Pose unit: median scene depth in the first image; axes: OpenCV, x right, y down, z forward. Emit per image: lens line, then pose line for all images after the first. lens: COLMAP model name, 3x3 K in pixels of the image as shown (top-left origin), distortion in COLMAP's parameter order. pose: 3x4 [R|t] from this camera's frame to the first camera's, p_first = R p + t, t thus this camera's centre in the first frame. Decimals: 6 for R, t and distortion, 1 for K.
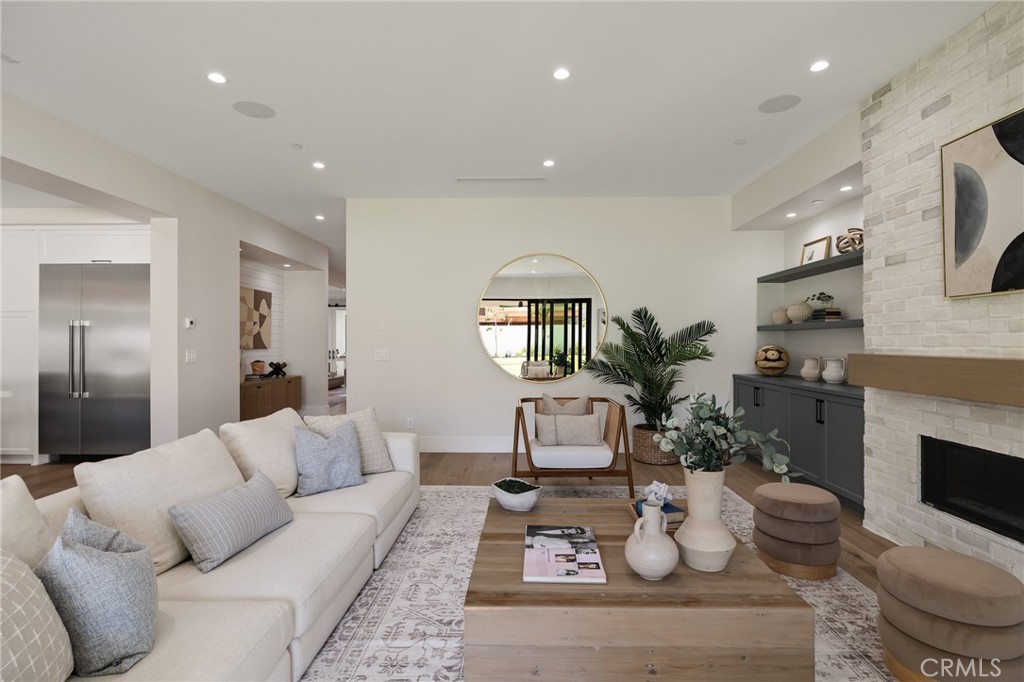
lens RADIAL K [[496.9, 0, 514.2], [0, 496.9, 343.4], [0, 0, 1]] dist [-0.003454, 0.000226]
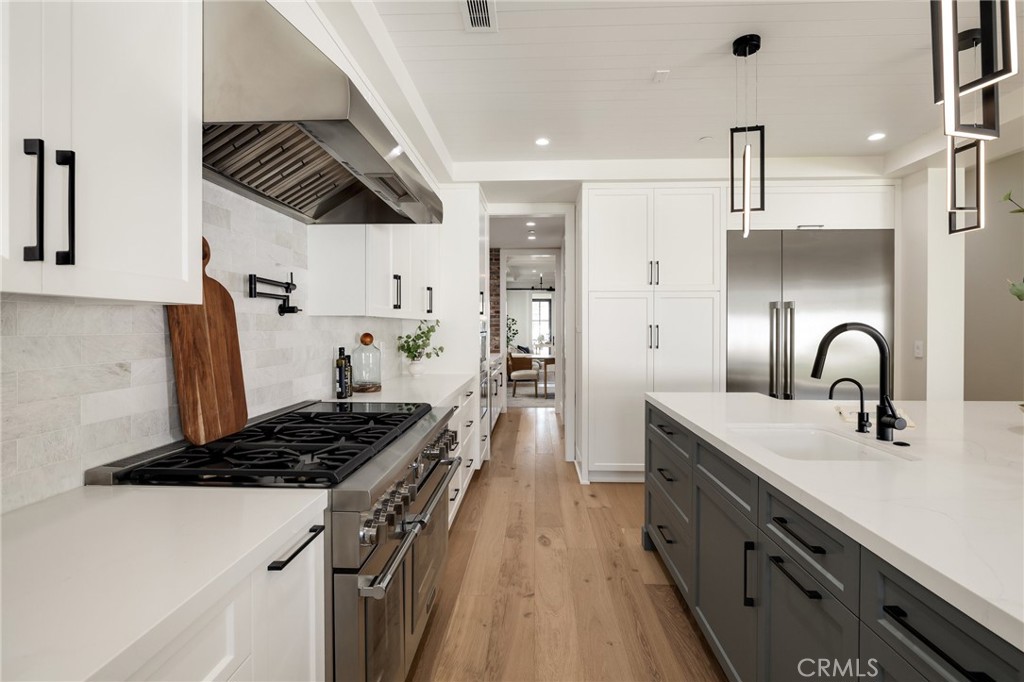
lens RADIAL K [[487.7, 0, 512.0], [0, 487.7, 330.6], [0, 0, 1]] dist [-0.000088, 0.000019]
pose [[0.999658, 0.000341, -0.026134, -1.336995], [-0.000173, 0.999979, 0.006448, -0.005901], [0.026136, -0.006441, 0.999638, 0.224500]]
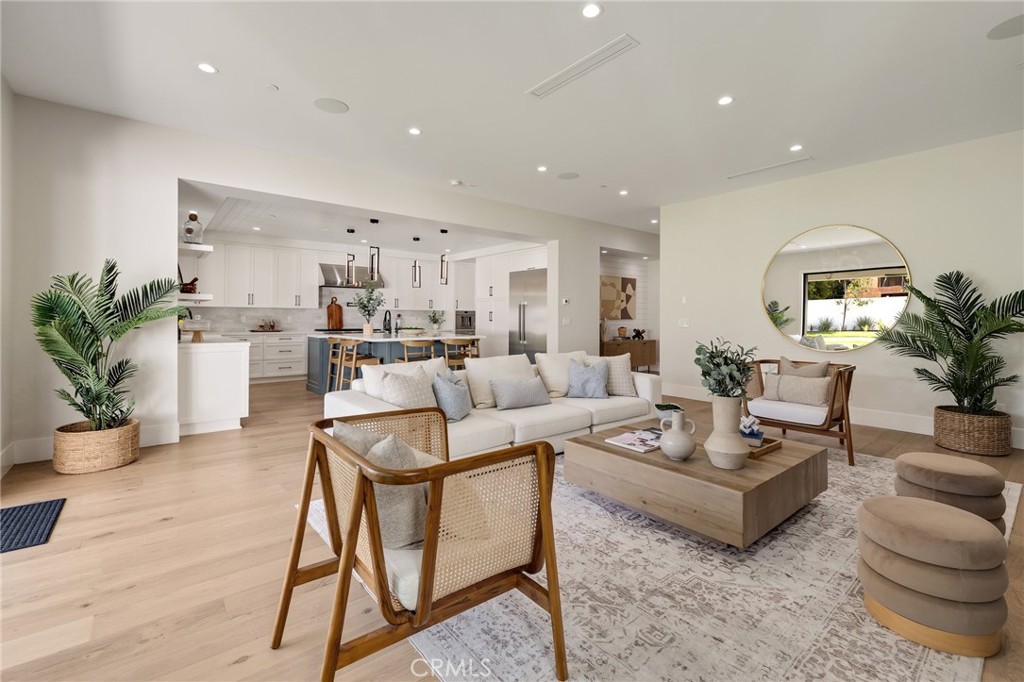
lens RADIAL K [[444.3, 0, 513.5], [0, 444.3, 321.8], [0, 0, 1]] dist [-0.000379, 0.000195]
pose [[0.649779, 0.010980, -0.760044, 0.365469], [-0.006647, 0.999940, 0.008763, 0.015232], [0.760095, -0.000642, 0.649812, -0.099619]]
